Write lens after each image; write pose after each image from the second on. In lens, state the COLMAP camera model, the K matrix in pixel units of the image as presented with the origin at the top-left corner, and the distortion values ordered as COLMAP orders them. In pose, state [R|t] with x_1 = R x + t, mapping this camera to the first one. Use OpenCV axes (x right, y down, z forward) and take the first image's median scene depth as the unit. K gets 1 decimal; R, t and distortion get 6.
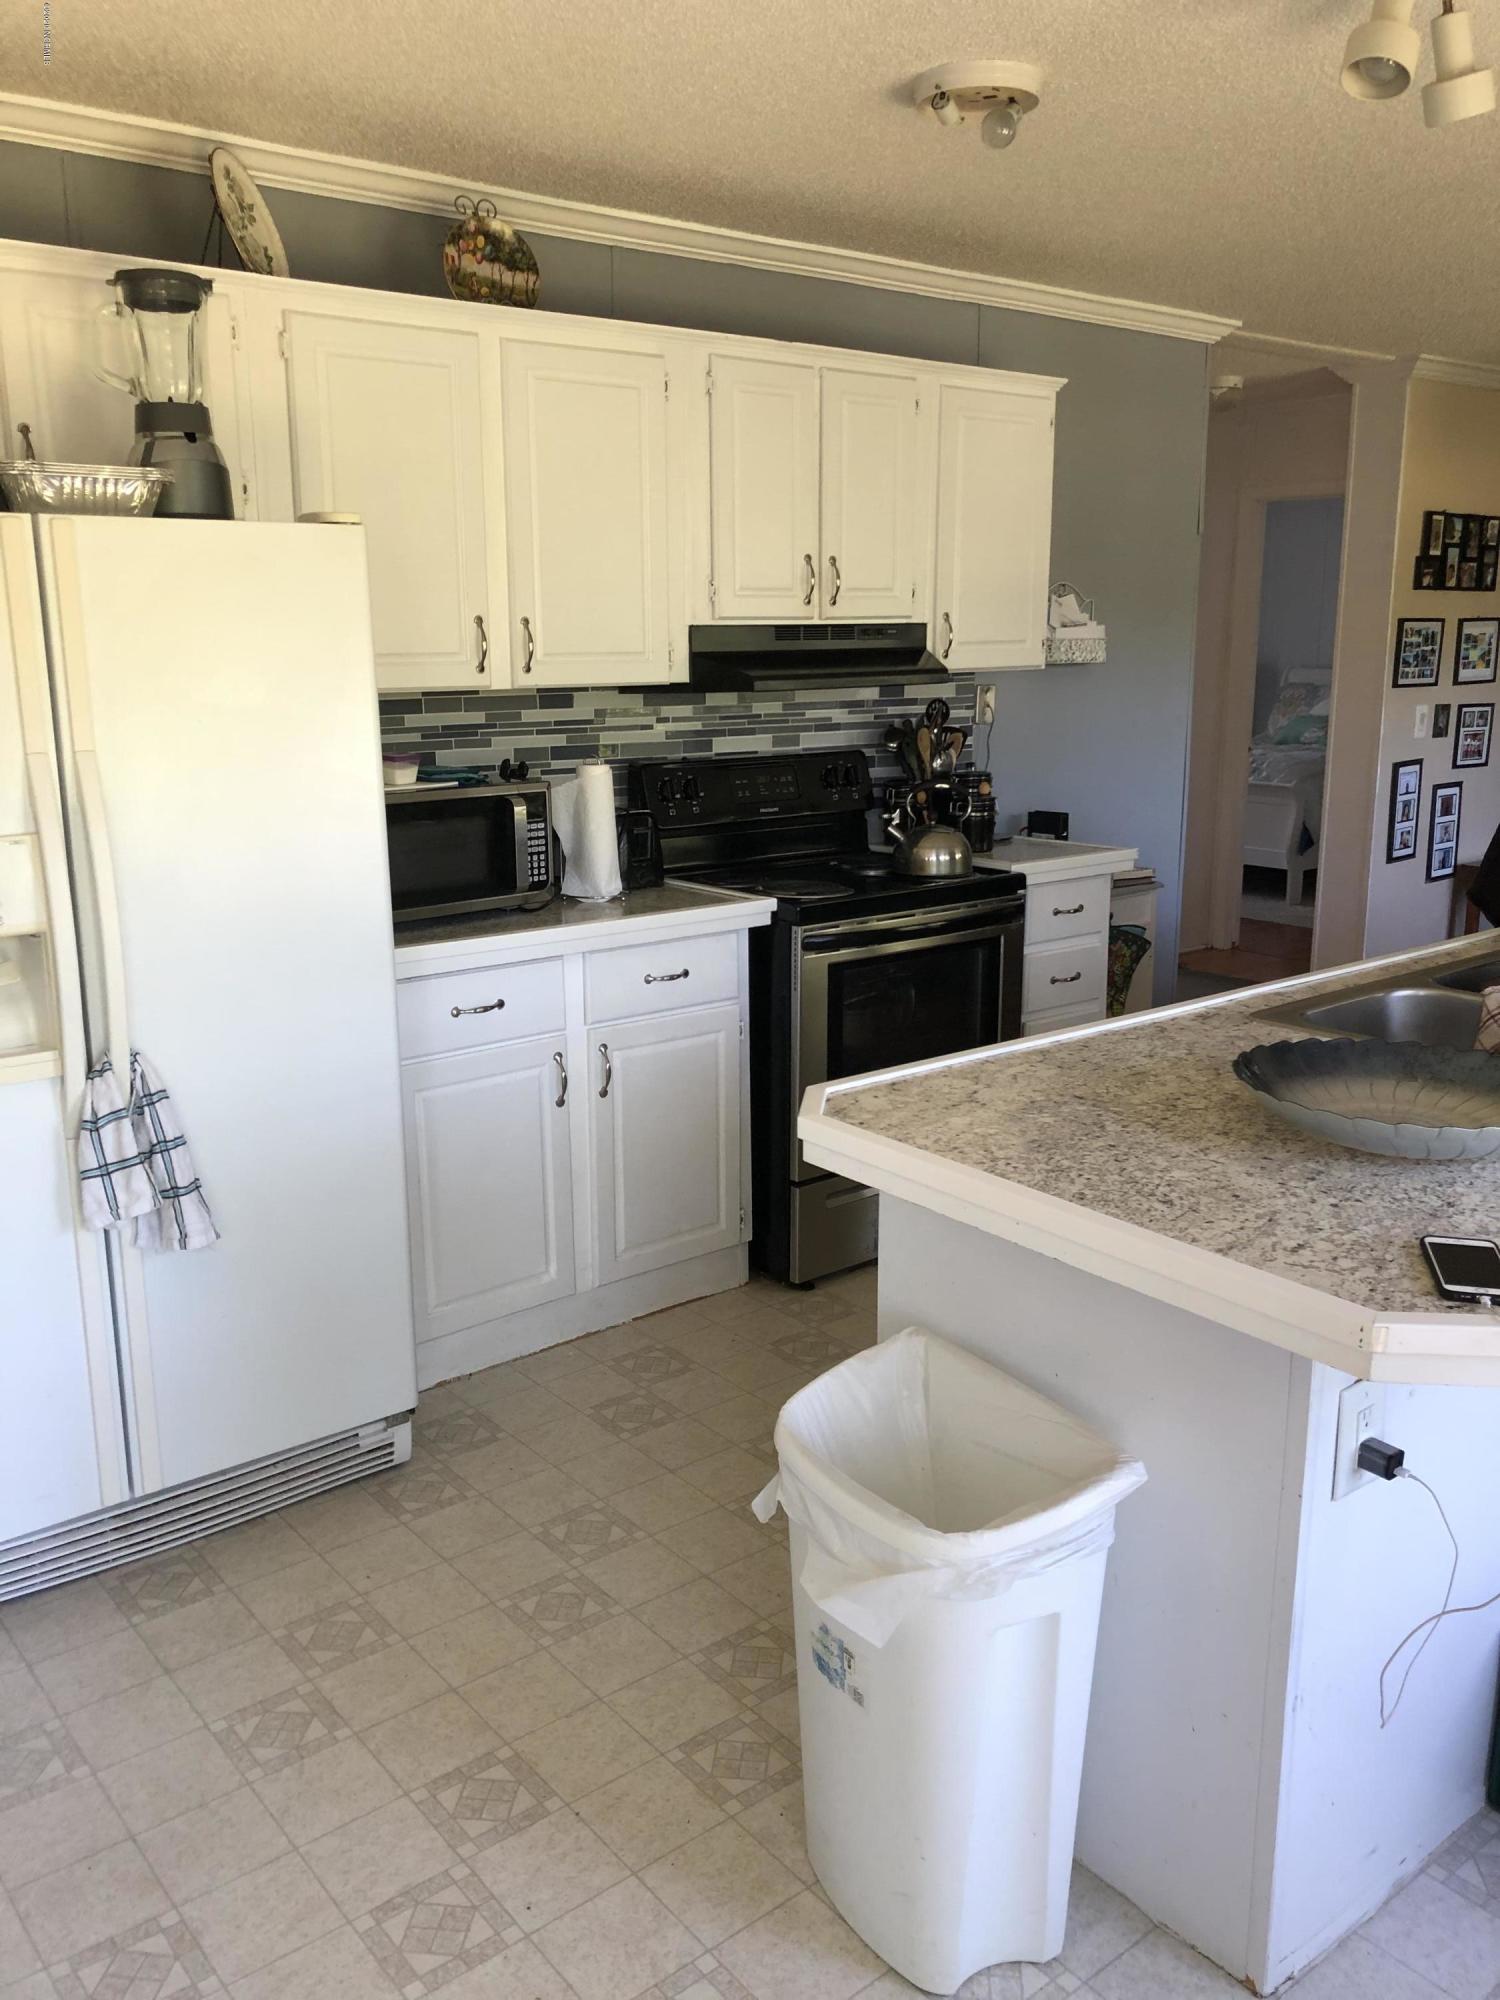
lens RADIAL K [[1603.7, 0, 750.0], [0, 1603.7, 1000.0], [0, 0, 1]] dist [0.005917, -0.001915]
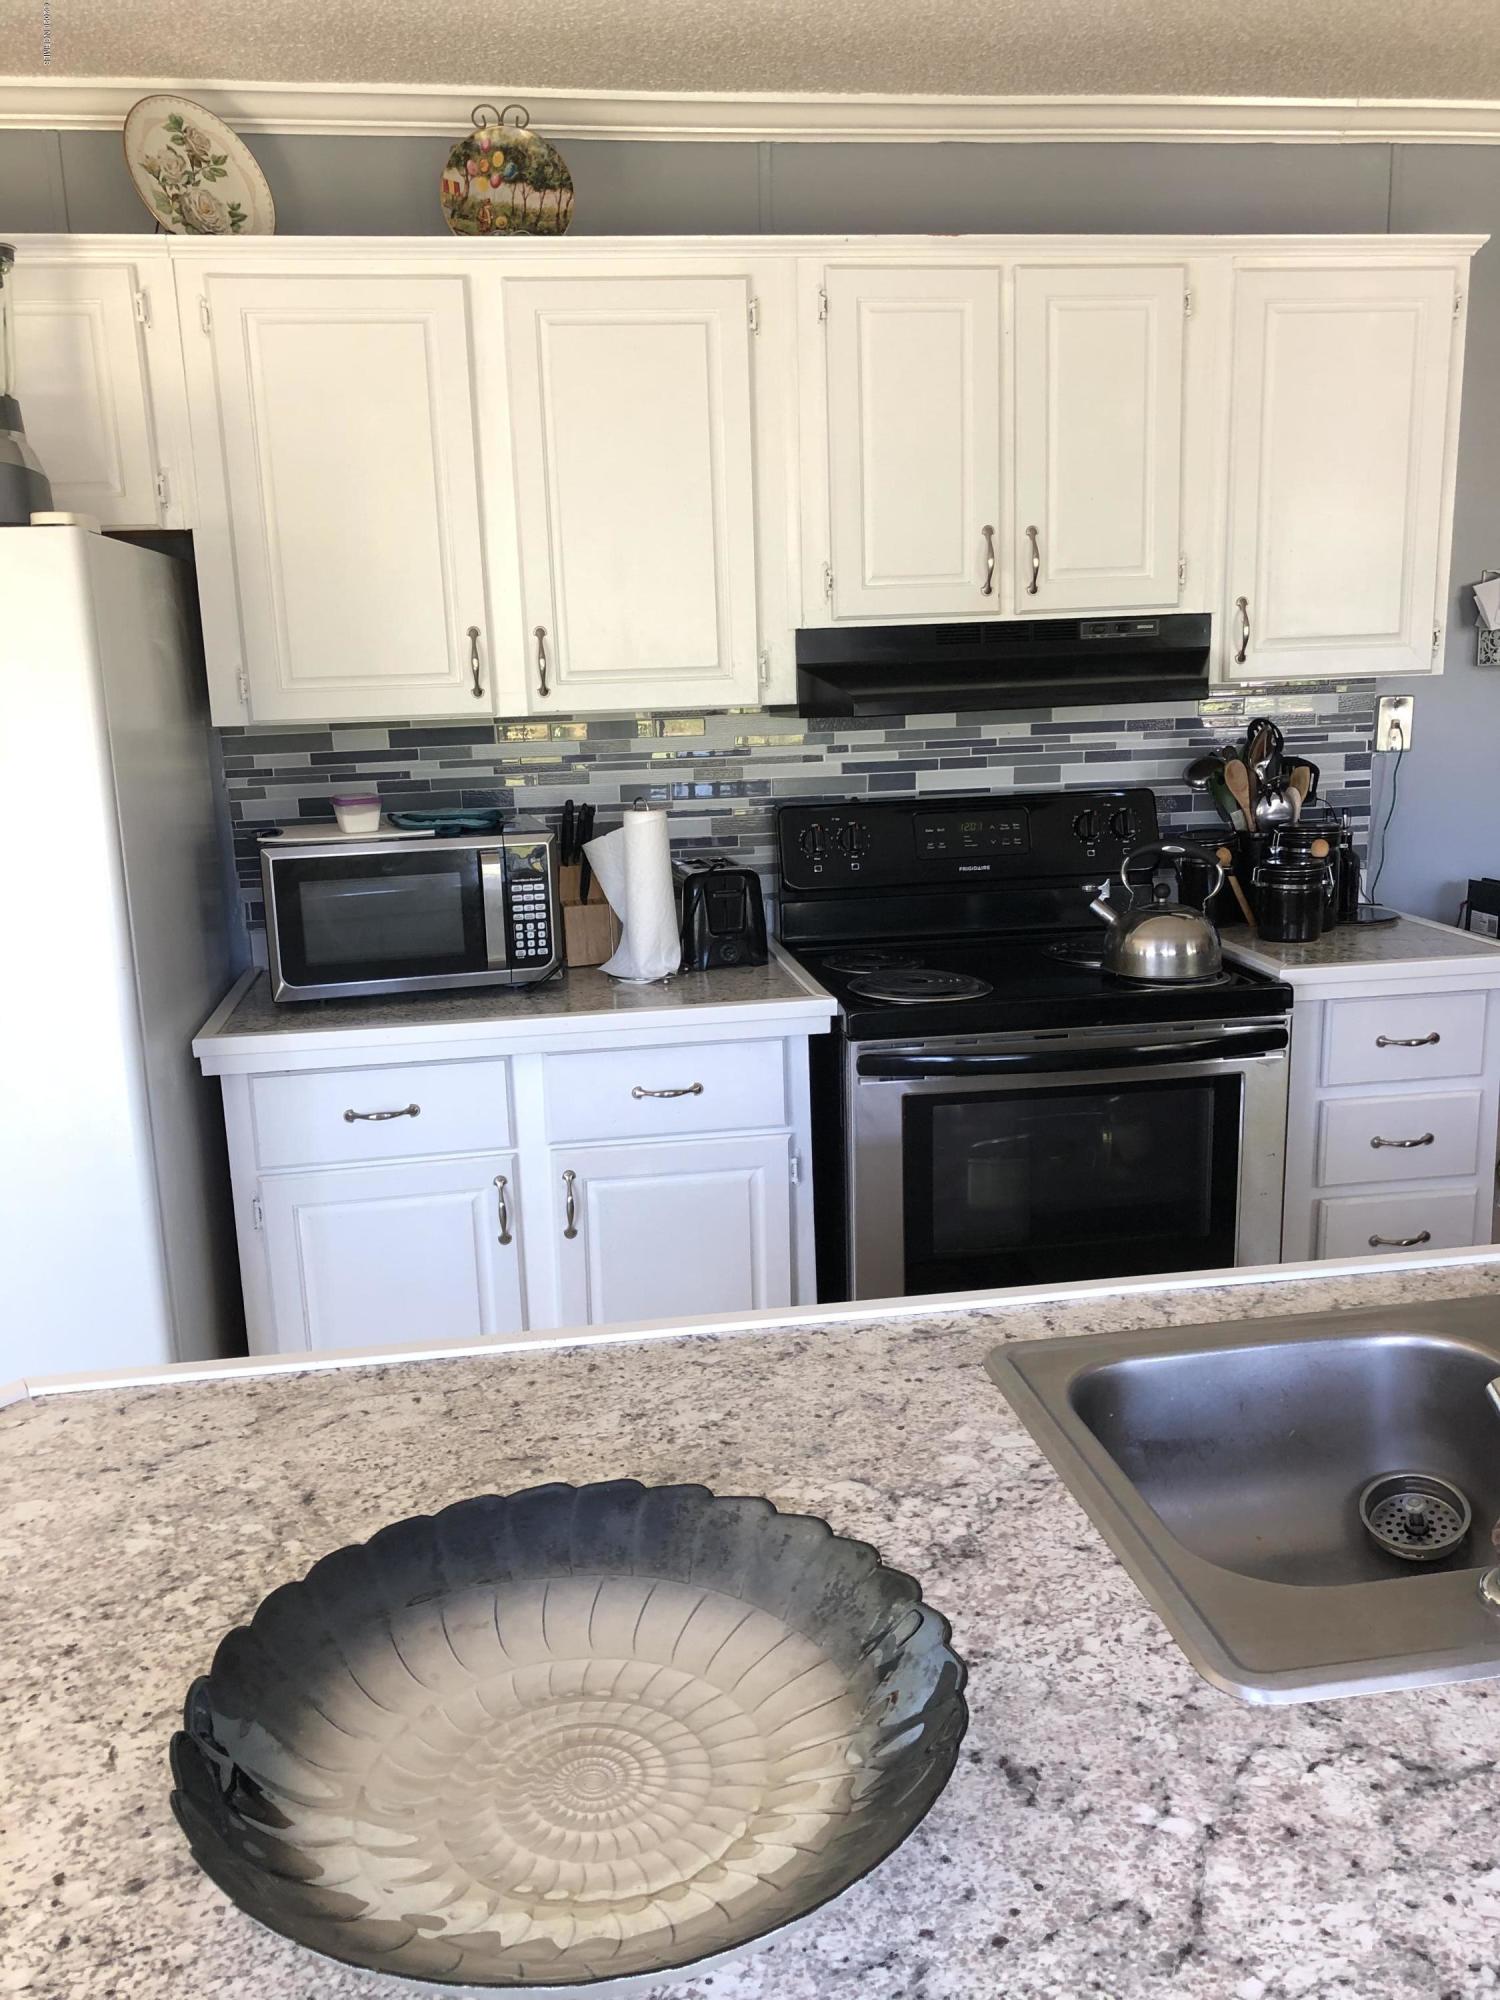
lens RADIAL K [[1629.5, 0, 749.1], [0, 1629.5, 972.8], [0, 0, 1]] dist [0.057717, -0.070270]
pose [[0.870007, 0.079882, -0.486525, 0.342138], [-0.085396, 0.996288, 0.010874, -0.079767], [0.485588, 0.032087, 0.873599, 0.325169]]
